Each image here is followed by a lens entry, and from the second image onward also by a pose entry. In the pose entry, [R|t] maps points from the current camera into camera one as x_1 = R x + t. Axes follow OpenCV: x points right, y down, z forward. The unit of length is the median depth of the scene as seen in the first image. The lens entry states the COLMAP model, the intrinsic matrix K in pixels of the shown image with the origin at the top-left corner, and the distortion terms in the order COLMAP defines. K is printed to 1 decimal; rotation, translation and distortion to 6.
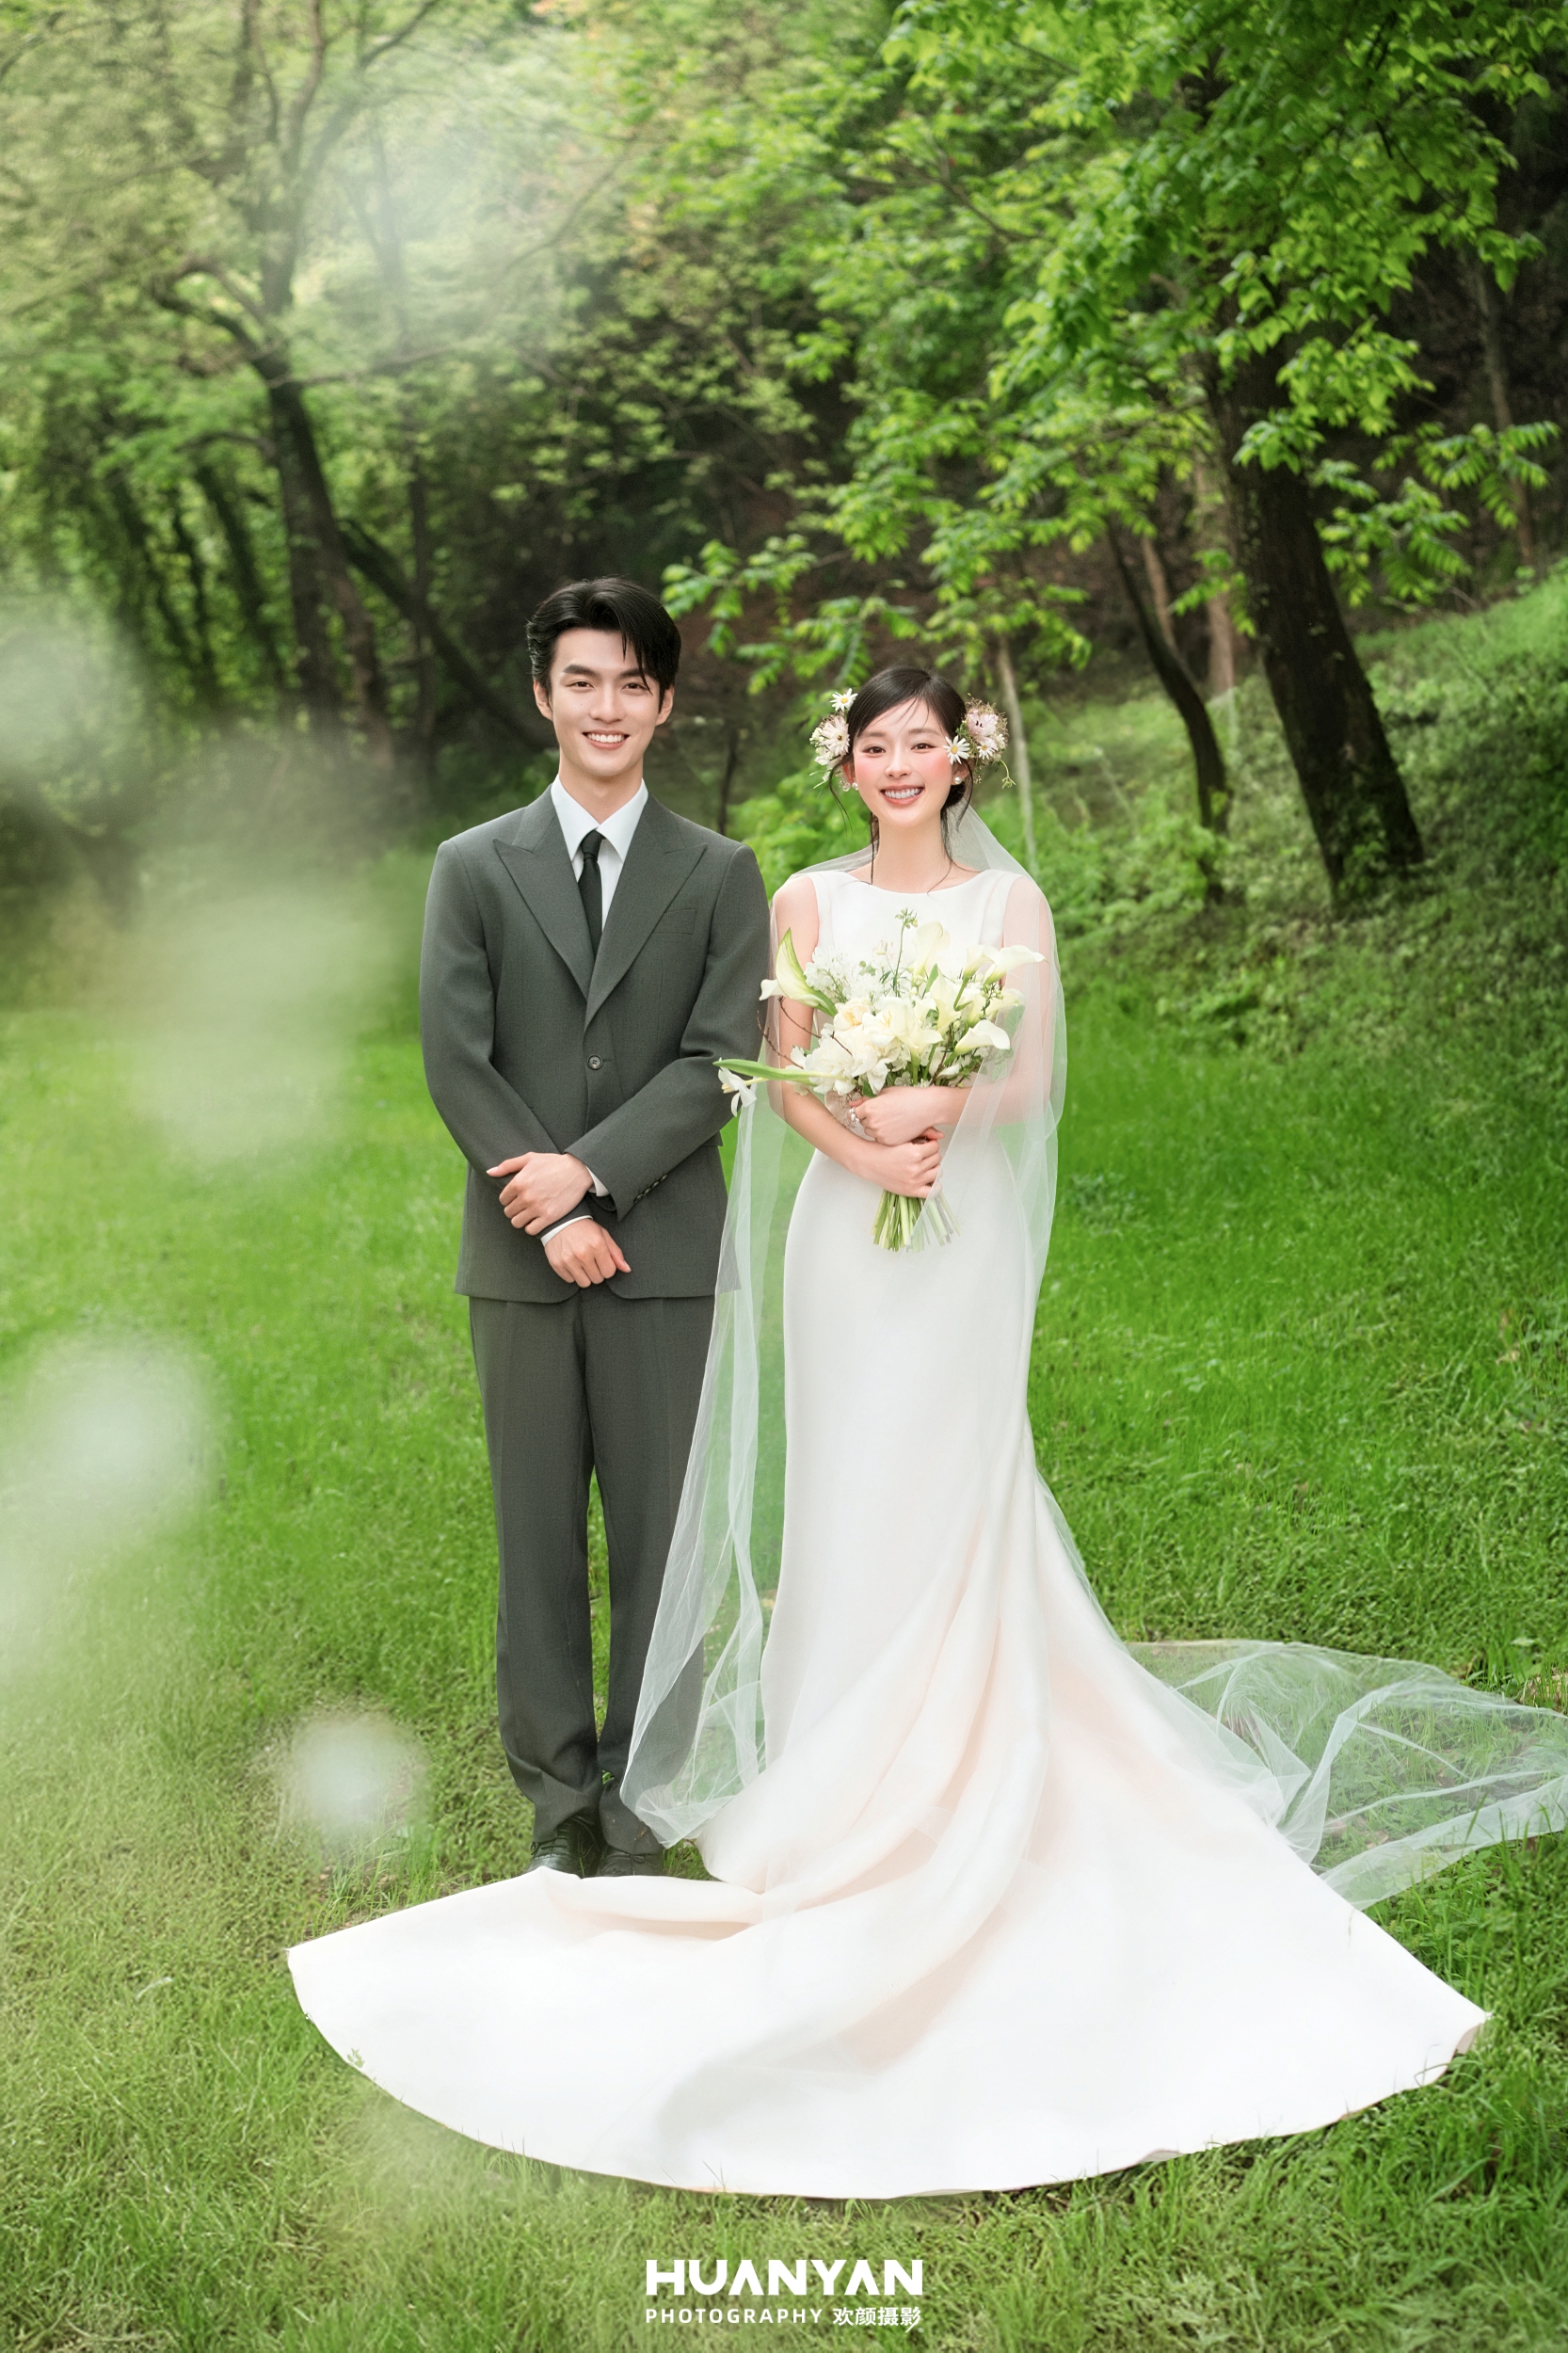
lens RADIAL K [[3912.0, 0, 784.0], [0, 3912.0, 1176.5], [0, 0, 1]] dist [0.009298, -0.097389]
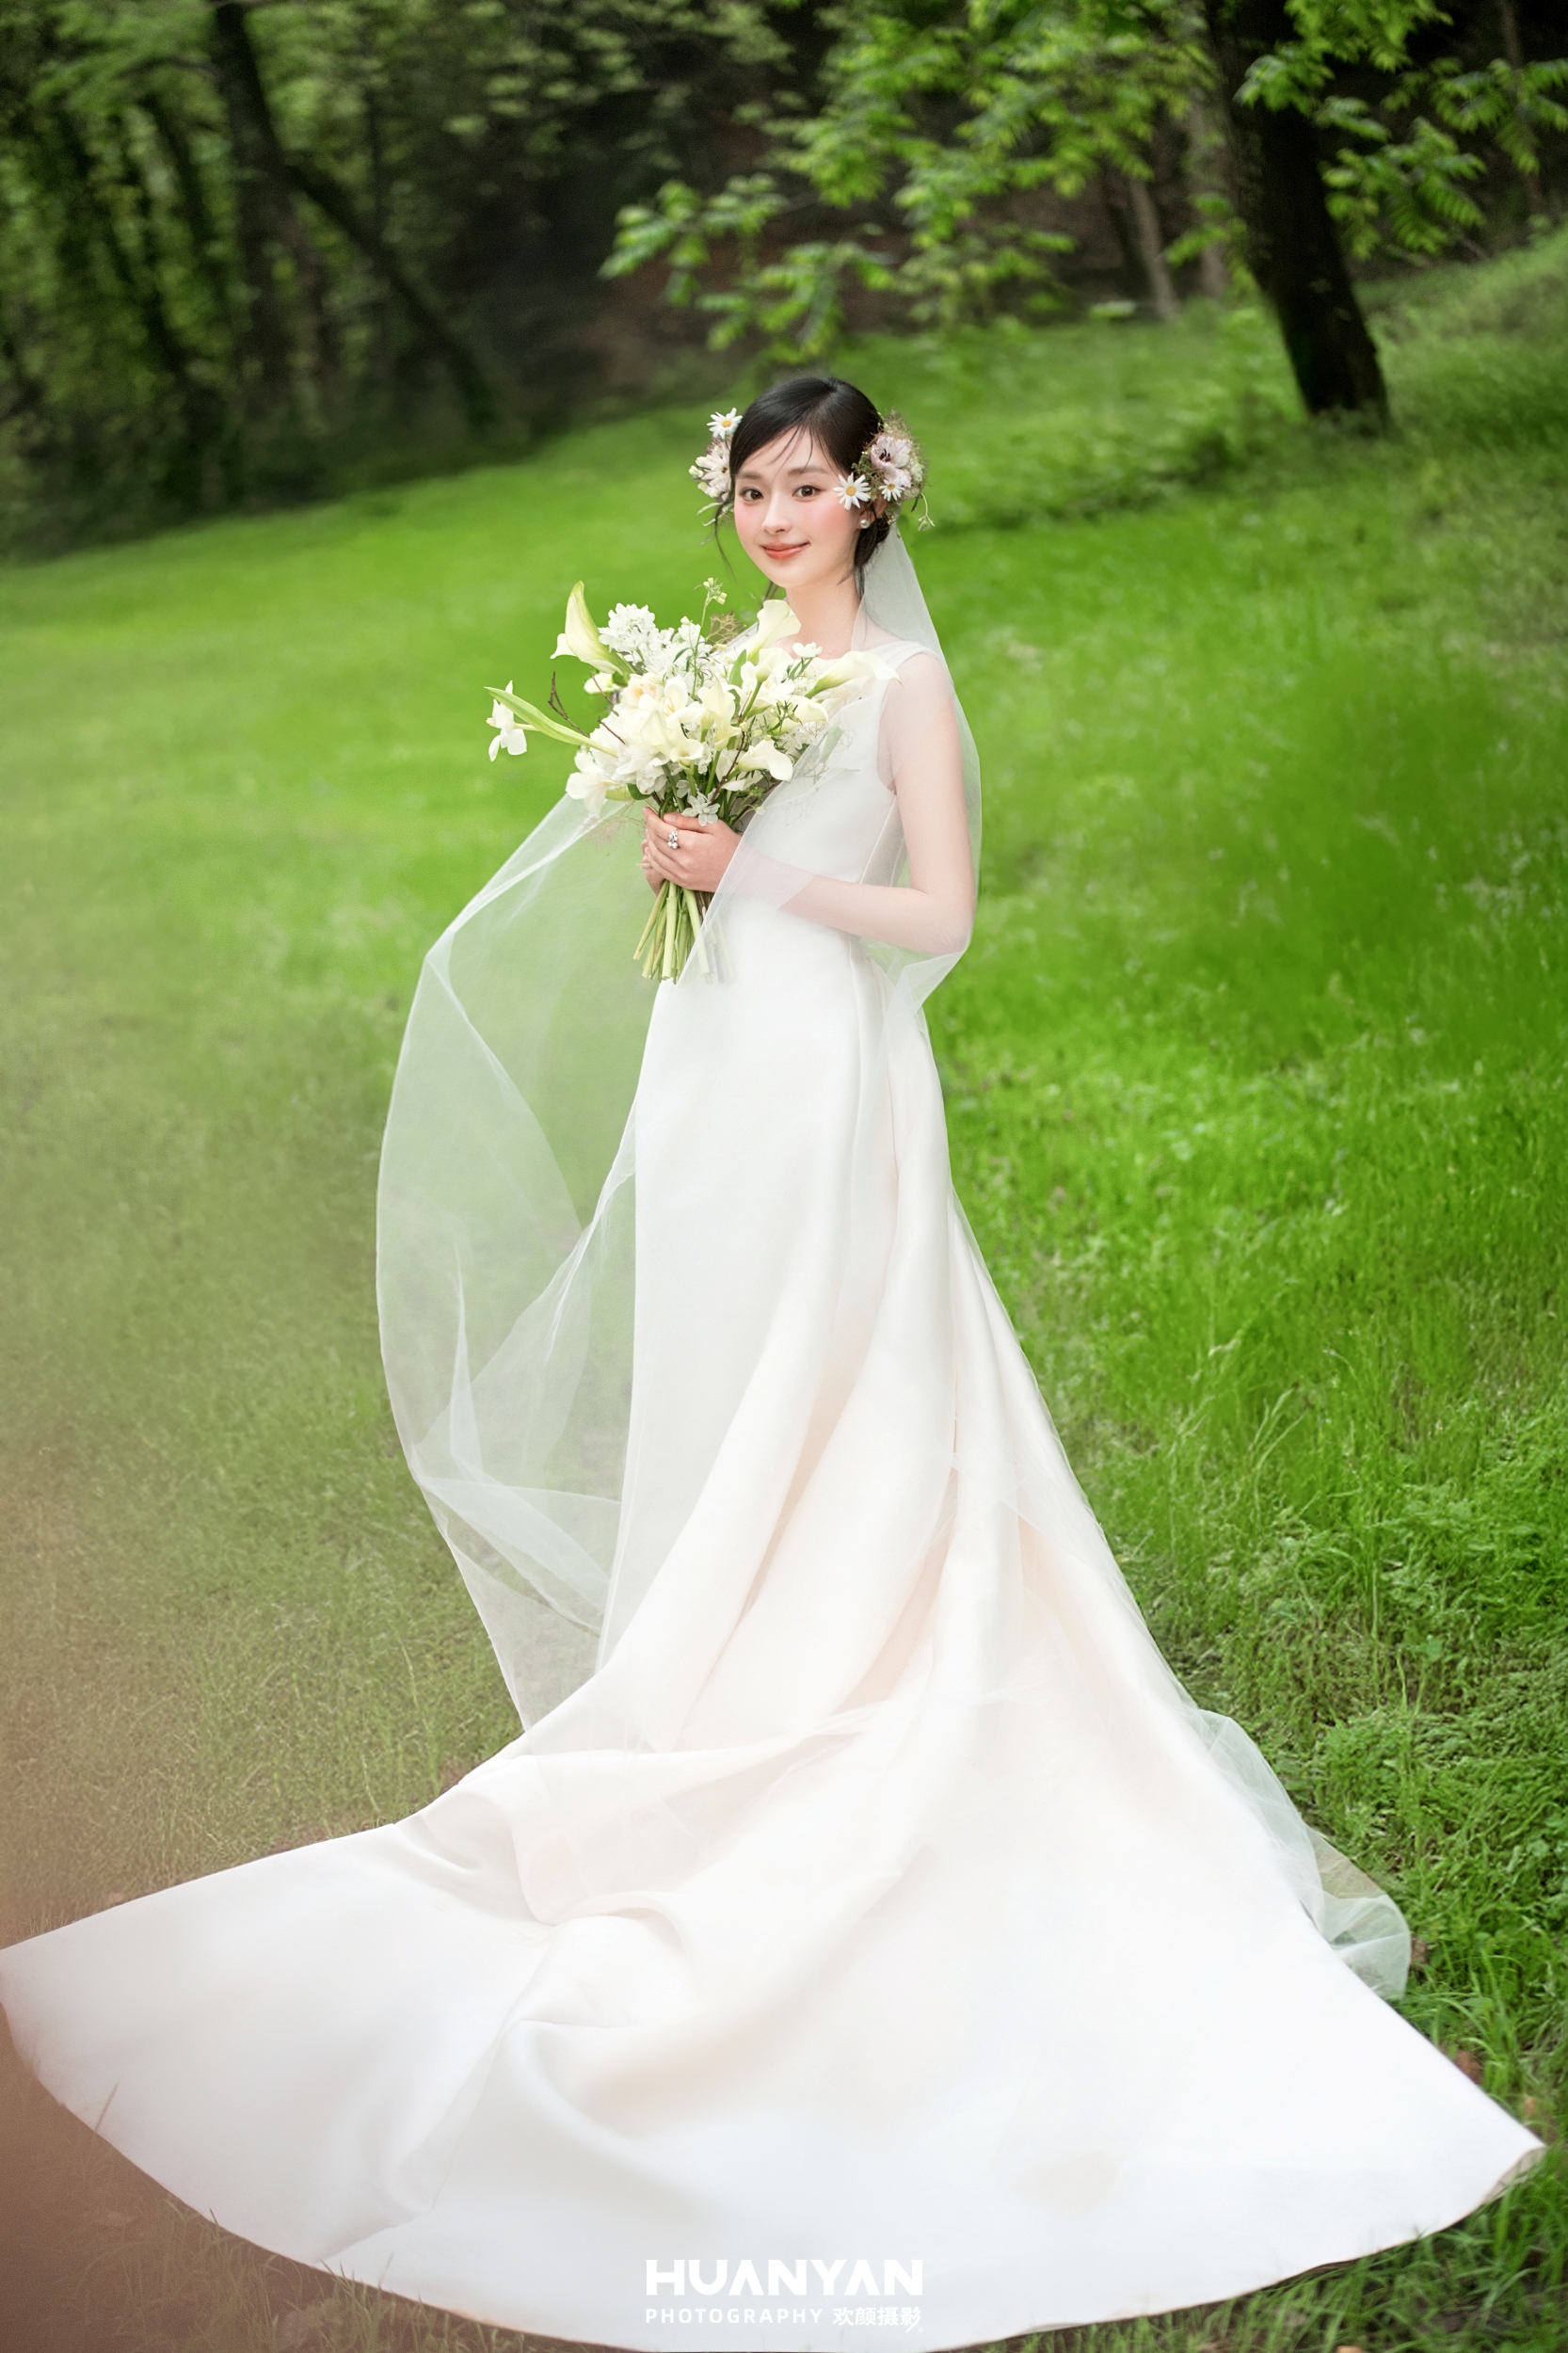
lens RADIAL K [[3912.0, 0, 784.0], [0, 3912.0, 1176.5], [0, 0, 1]] dist [0.009298, -0.097389]
pose [[0.999962, 0.006612, 0.005763, 0.004151], [-0.007102, 0.995941, 0.089732, -0.009939], [-0.005147, -0.089769, 0.995949, 0.049811]]
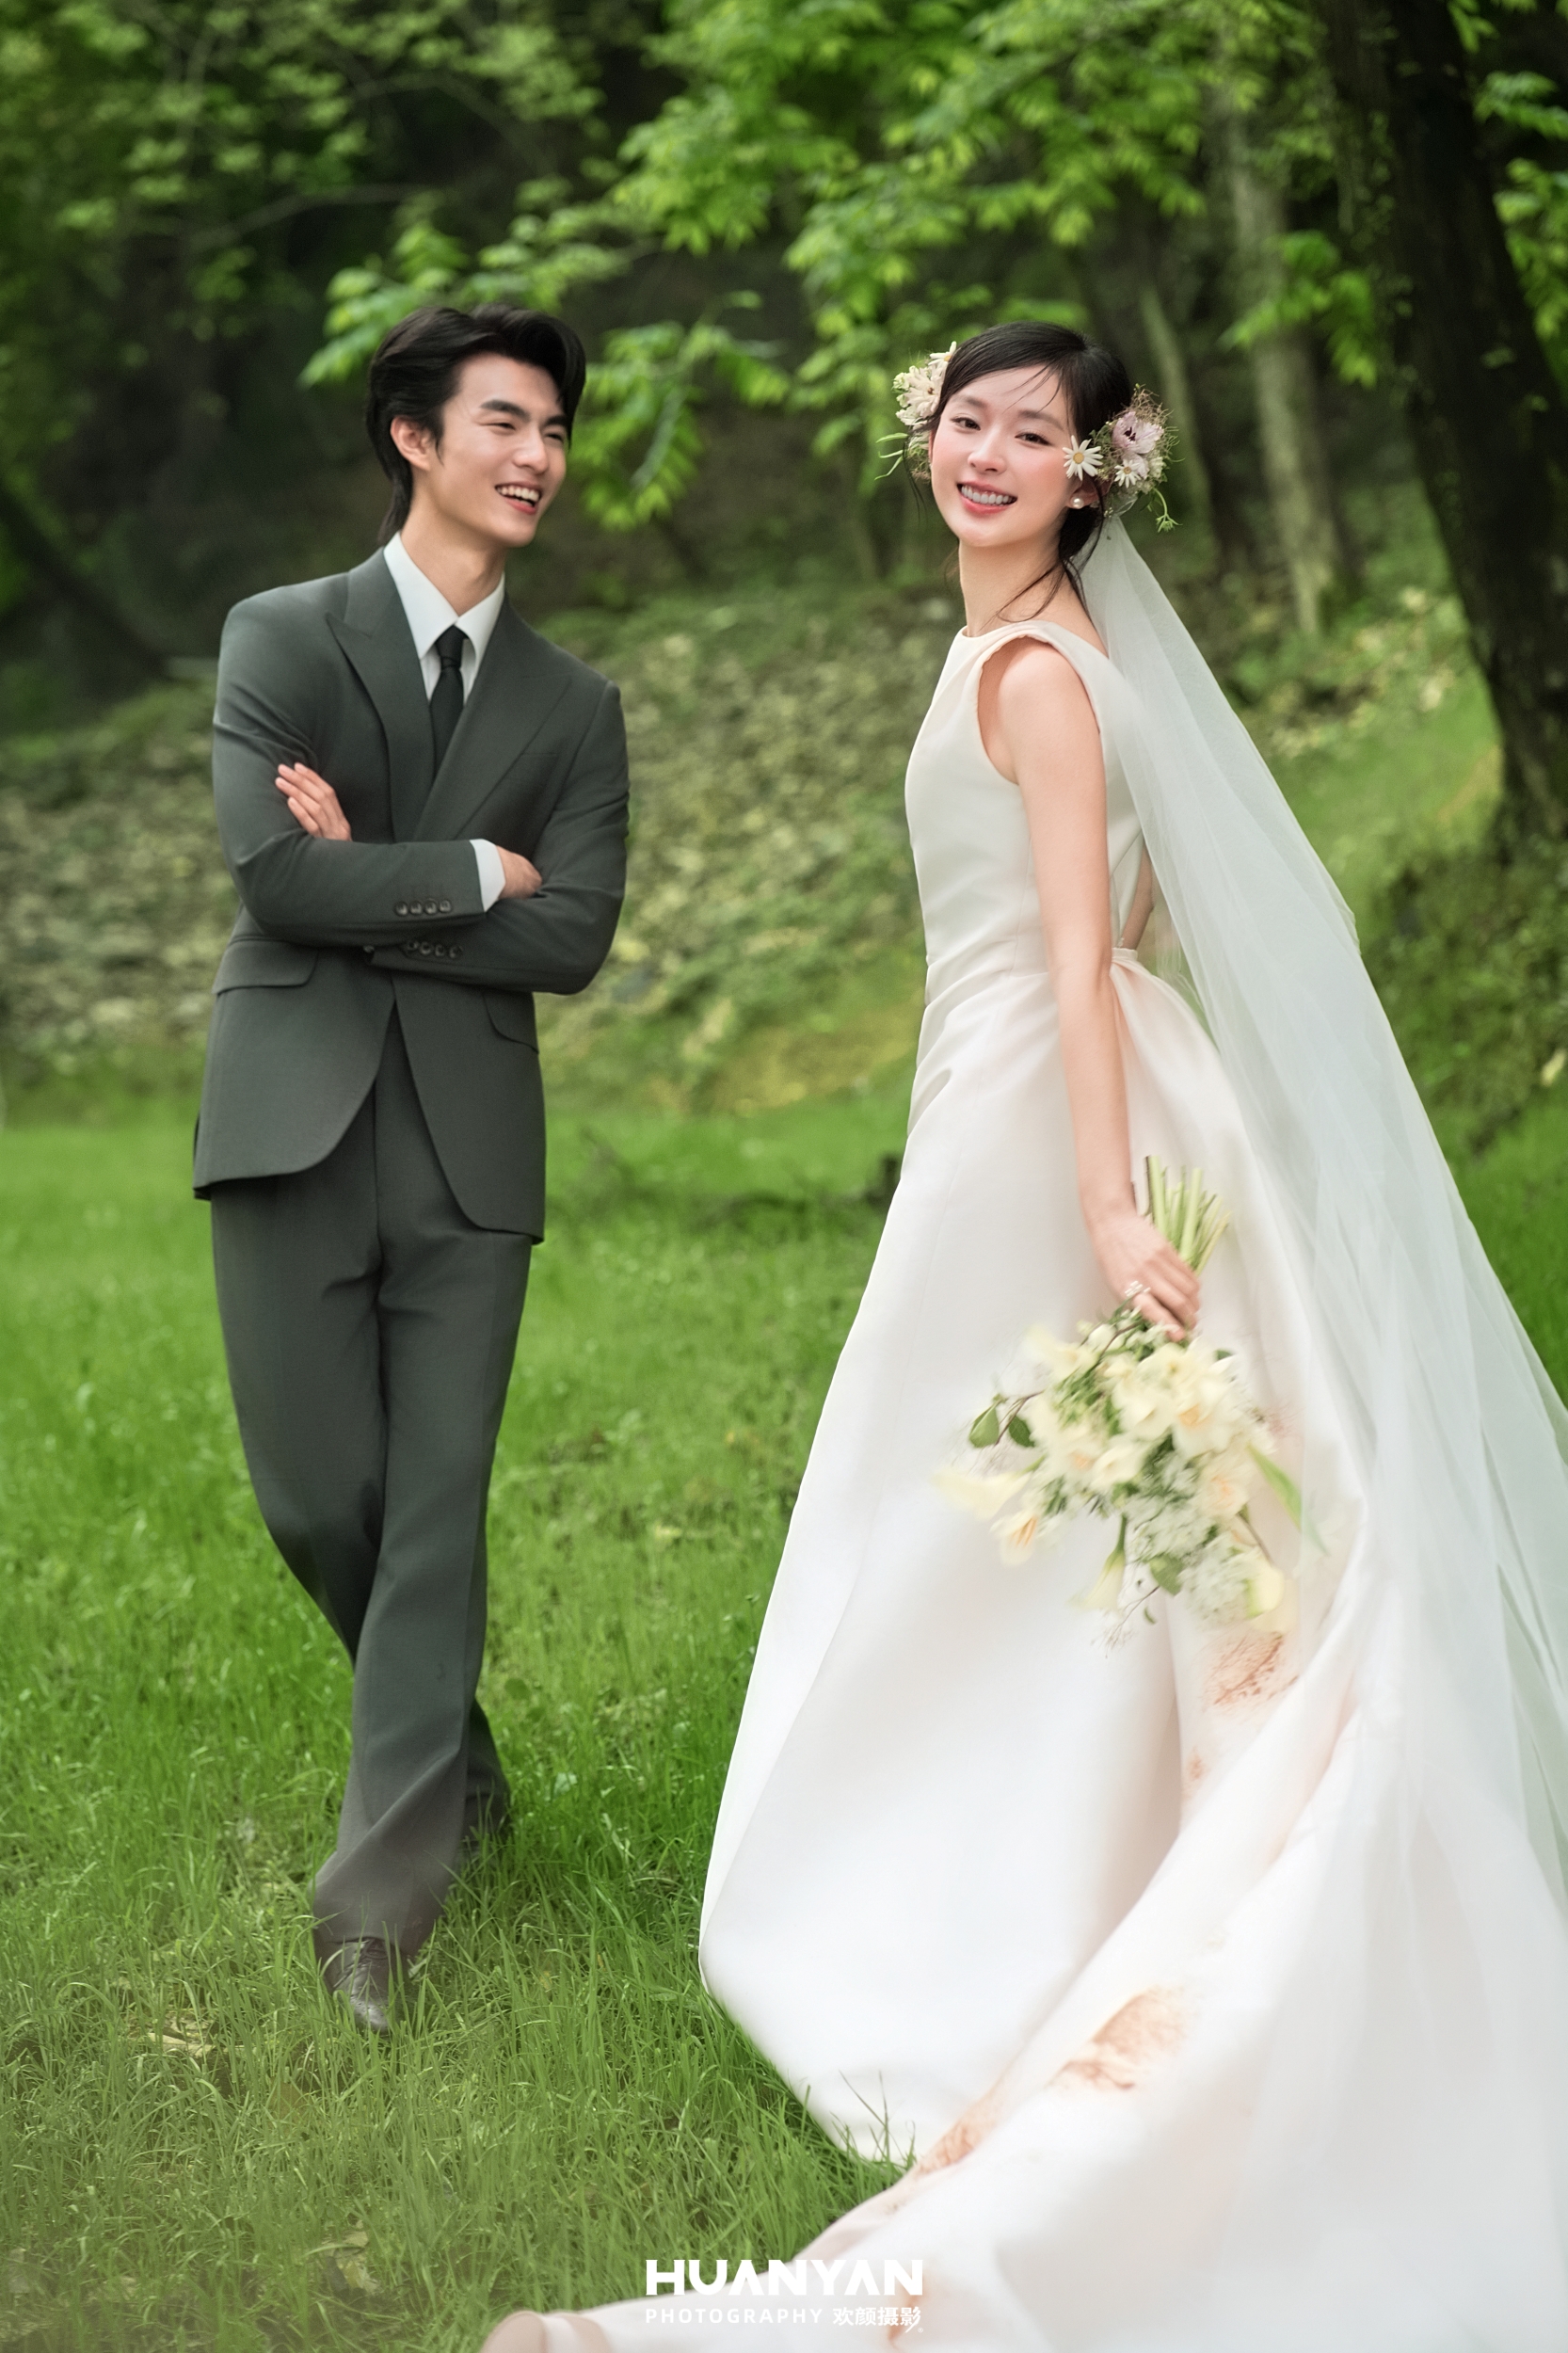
lens RADIAL K [[5856.7, 0, 784.0], [0, 5856.7, 1176.5], [0, 0, 1]] dist [-0.032188, -0.753353]
pose [[0.999261, -0.015563, 0.035132, 0.002687], [0.016685, 0.999352, -0.031879, 0.002102], [-0.034613, 0.032442, 0.998874, 0.156442]]
